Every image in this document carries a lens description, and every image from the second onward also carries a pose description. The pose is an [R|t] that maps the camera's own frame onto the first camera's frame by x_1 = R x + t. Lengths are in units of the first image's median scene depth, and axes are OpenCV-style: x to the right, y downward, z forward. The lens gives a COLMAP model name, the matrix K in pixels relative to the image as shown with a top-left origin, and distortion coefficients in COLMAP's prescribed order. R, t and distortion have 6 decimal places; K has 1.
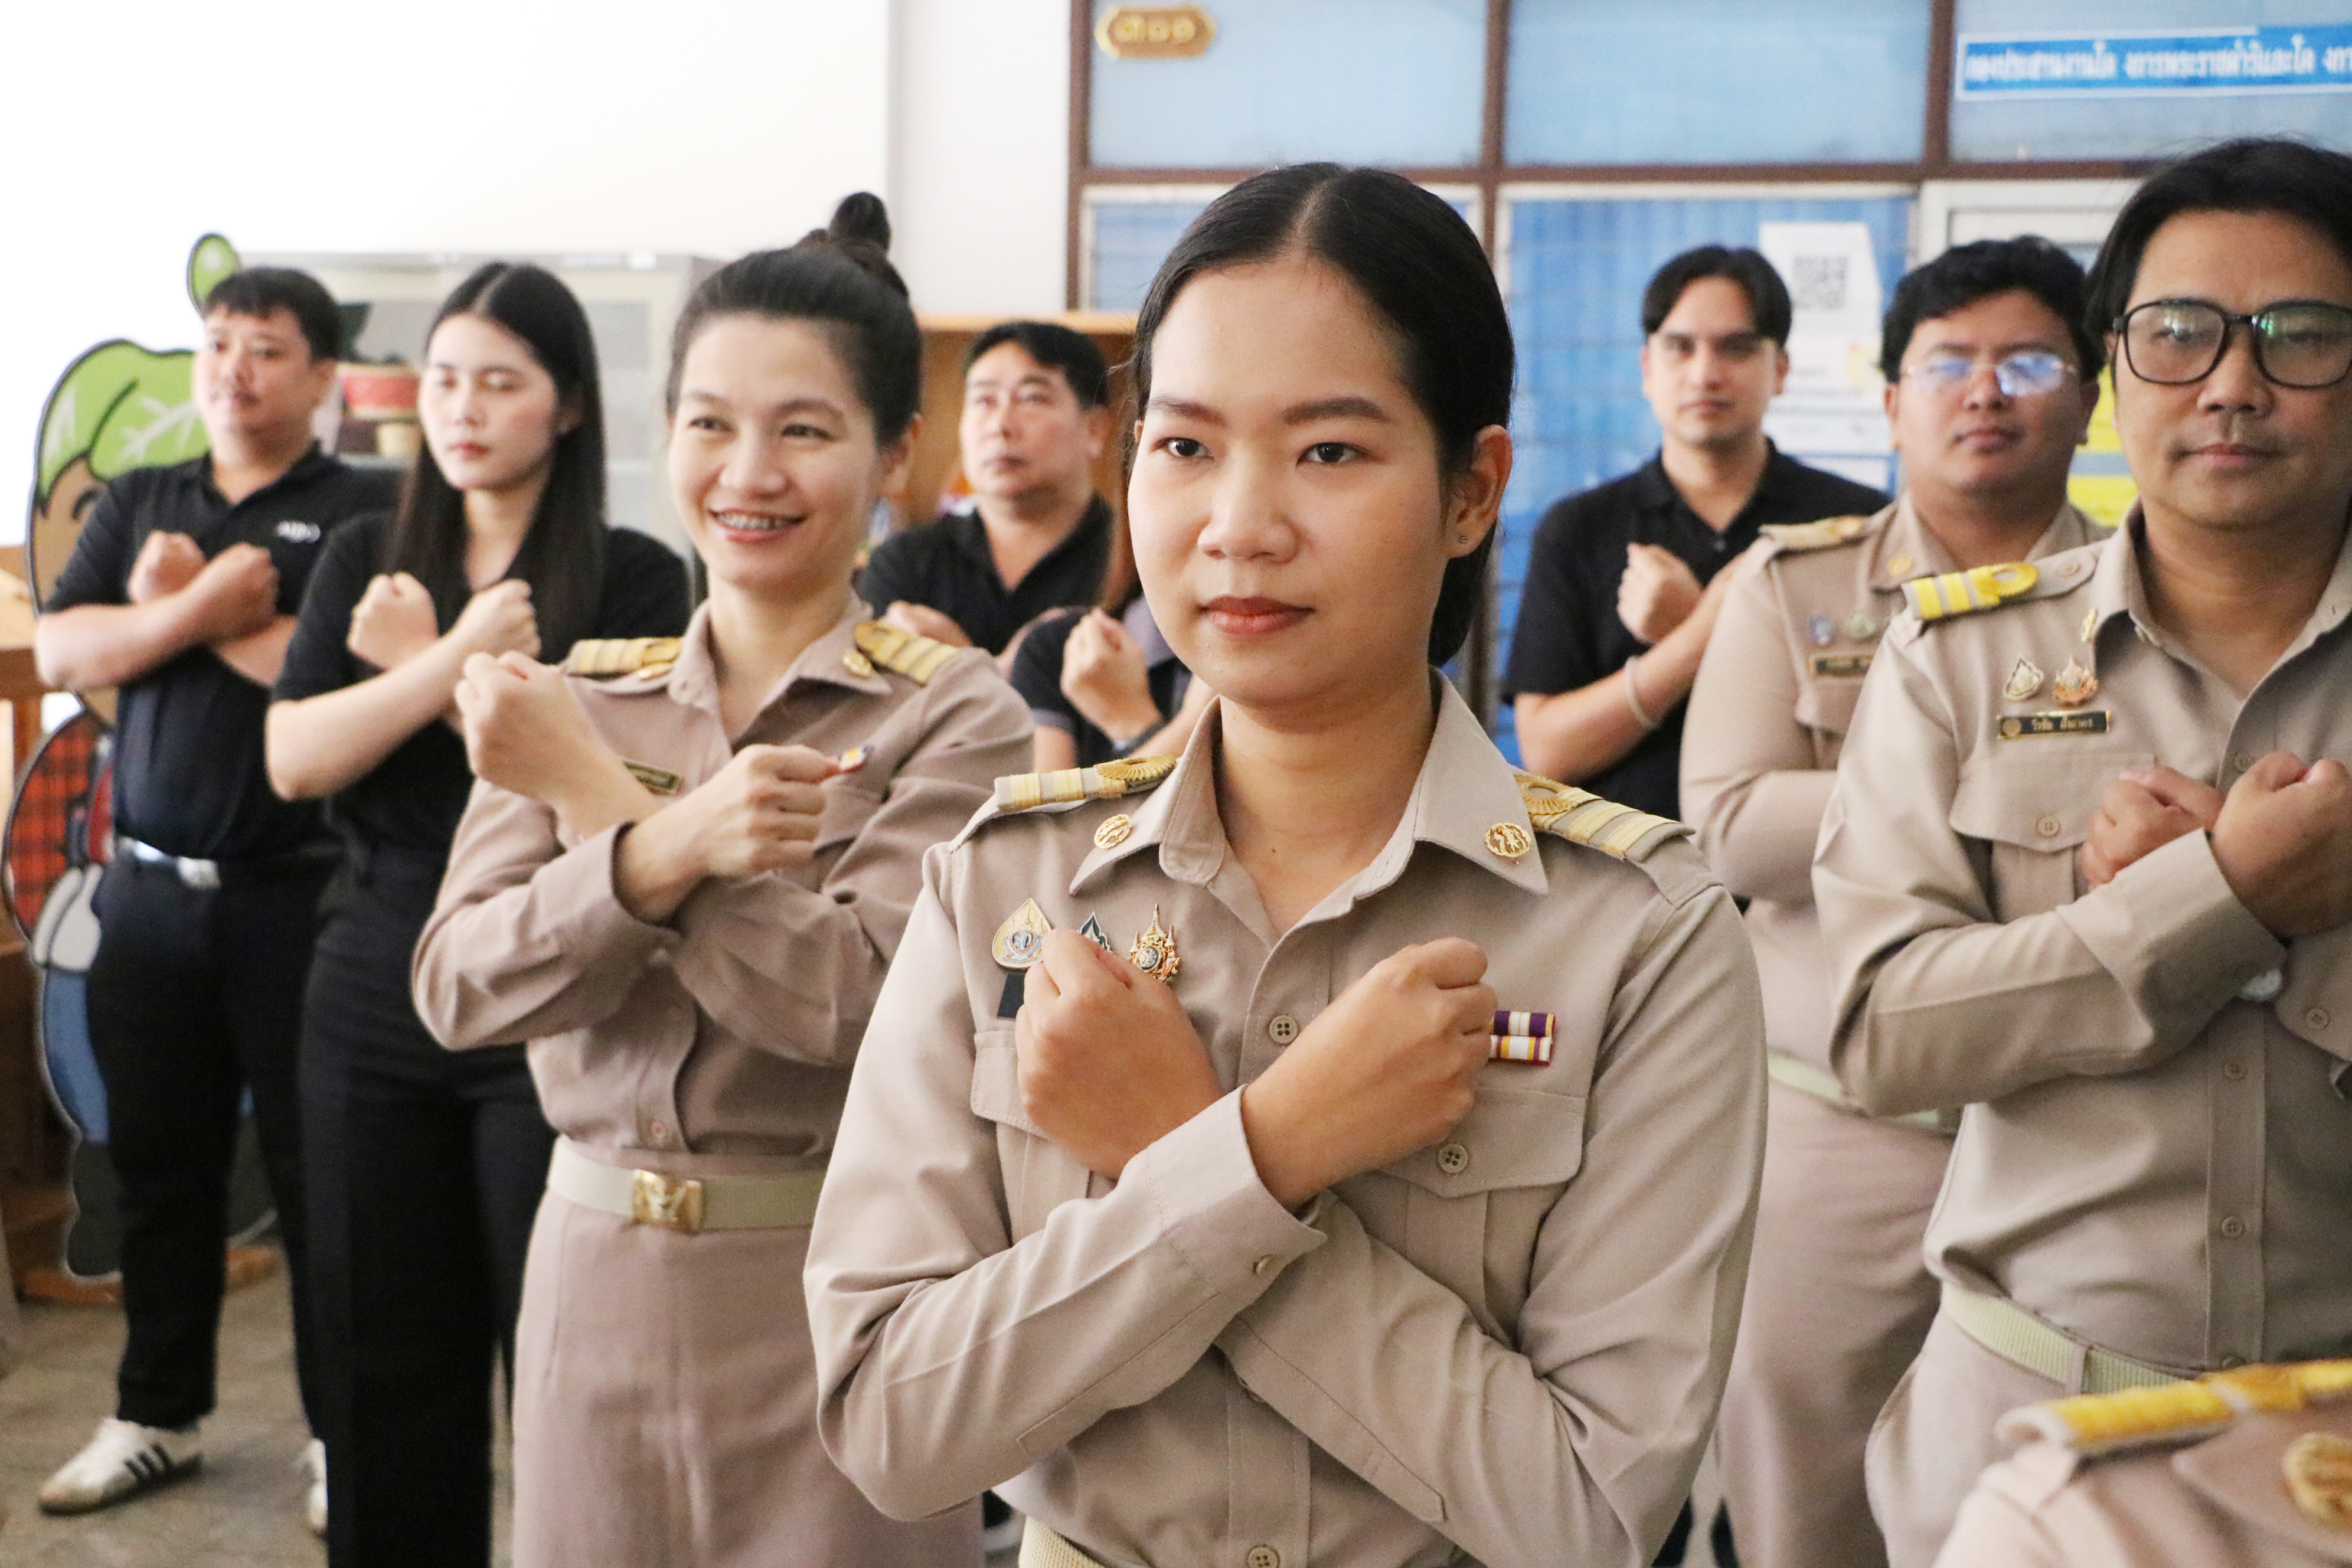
lens RADIAL K [[3762.9, 0, 1168.9], [0, 3762.9, 825.7], [0, 0, 1]] dist [0.025686, 0.785207]
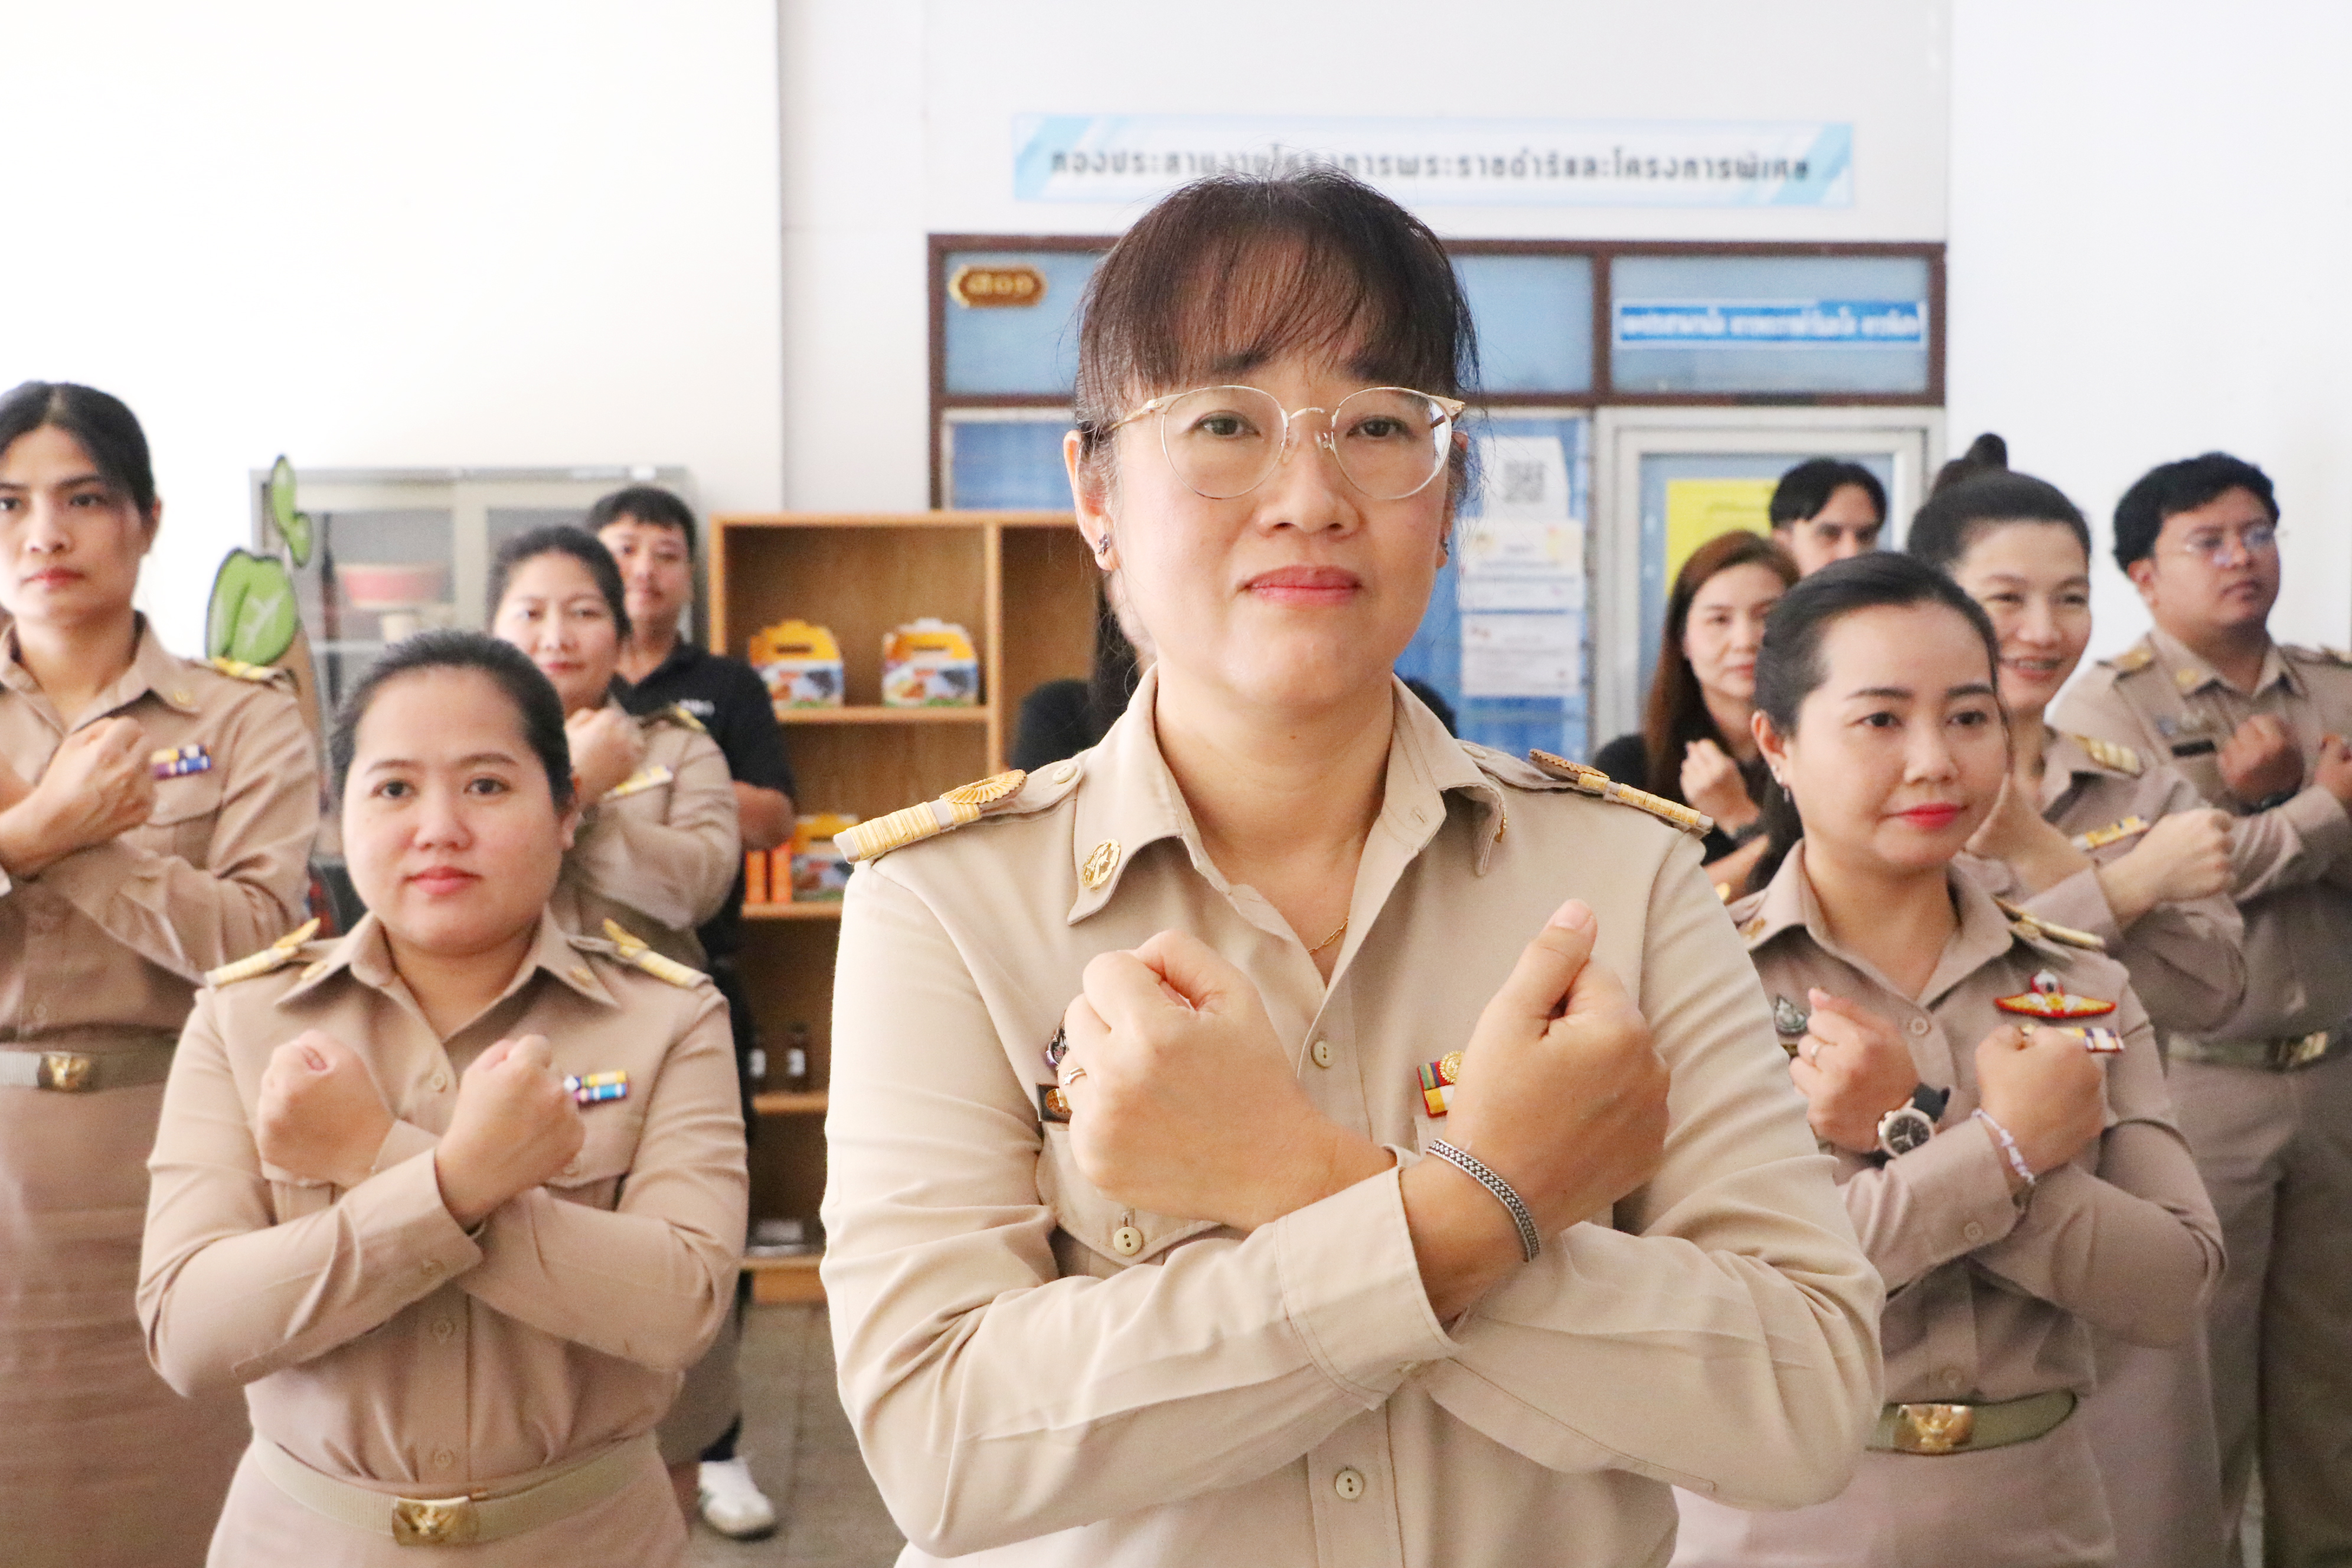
lens RADIAL K [[3207.1, 0, 1181.9], [0, 3207.1, 780.2], [0, 0, 1]] dist [0.048940, 0.056769]
pose [[0.935111, -0.042536, 0.351793, -0.423915], [0.059249, 0.997562, -0.036874, -0.006191], [-0.349367, 0.055325, 0.935351, -0.007935]]
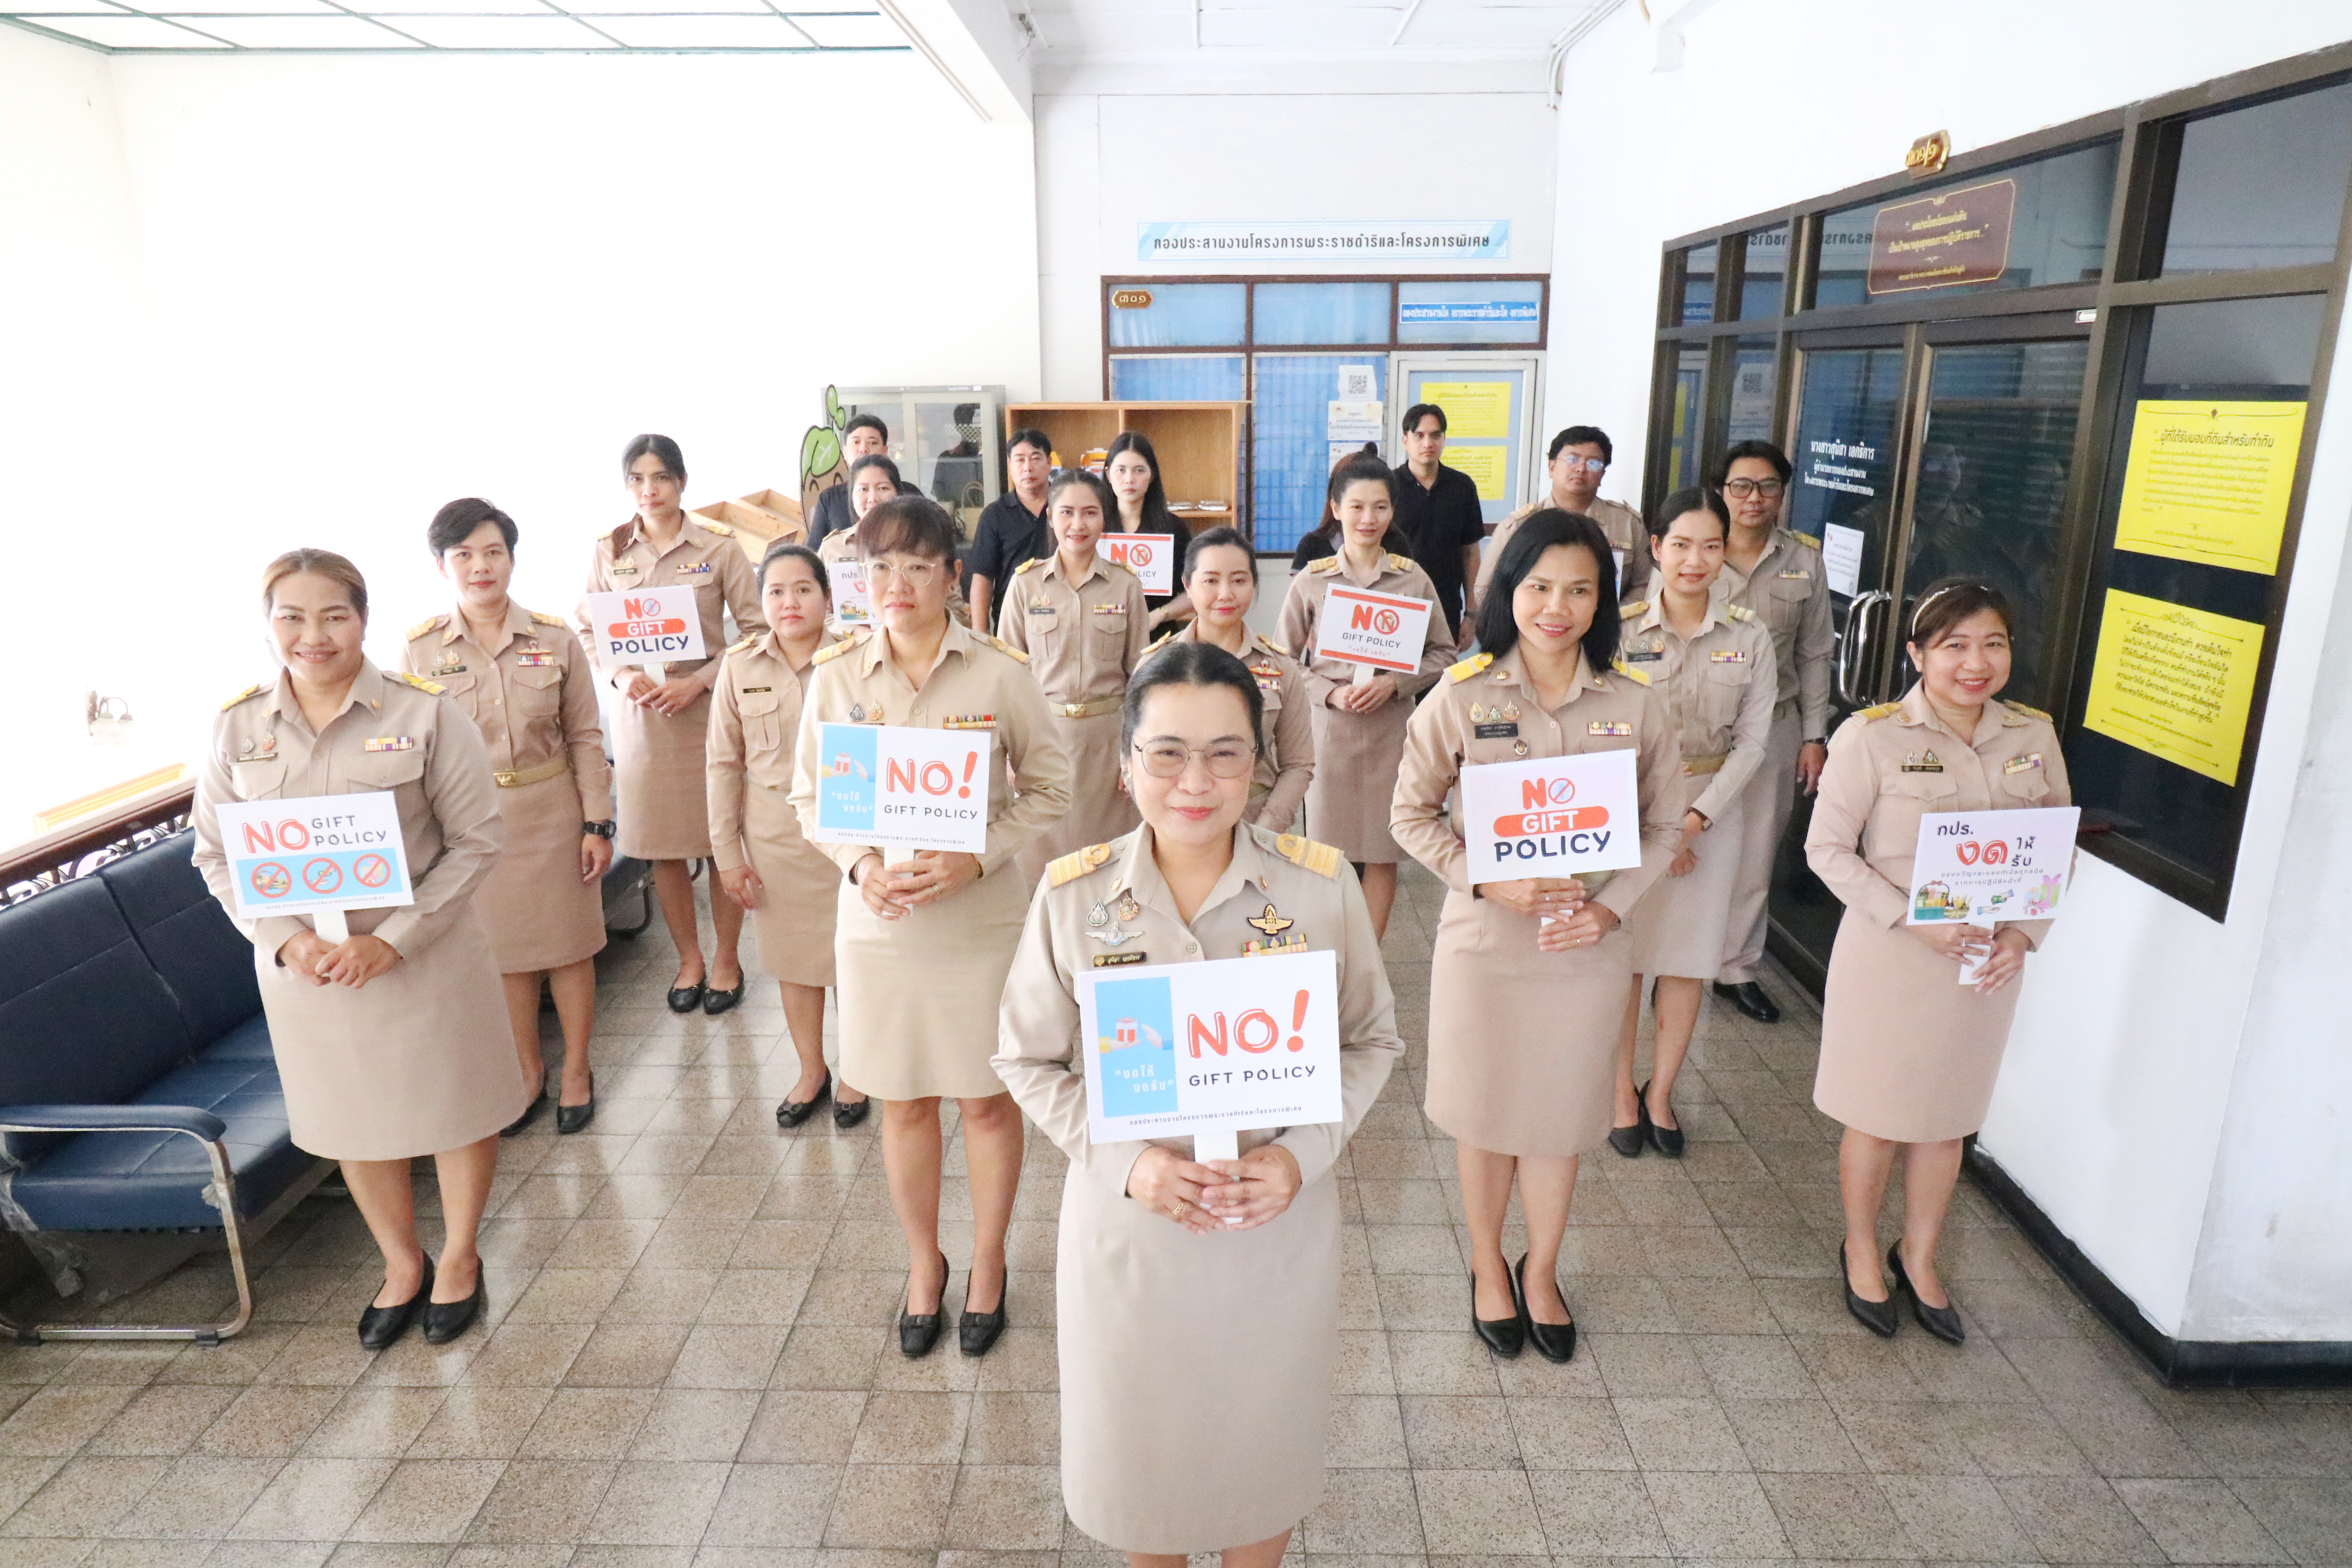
lens RADIAL K [[1499.9, 0, 1166.8], [0, 1499.9, 790.4], [0, 0, 1]] dist [0.005876, -0.002859]
pose [[0.970815, -0.088593, 0.222868, -0.350910], [0.048882, 0.982857, 0.177771, -0.053653], [-0.234797, -0.161688, 0.958503, -0.241258]]
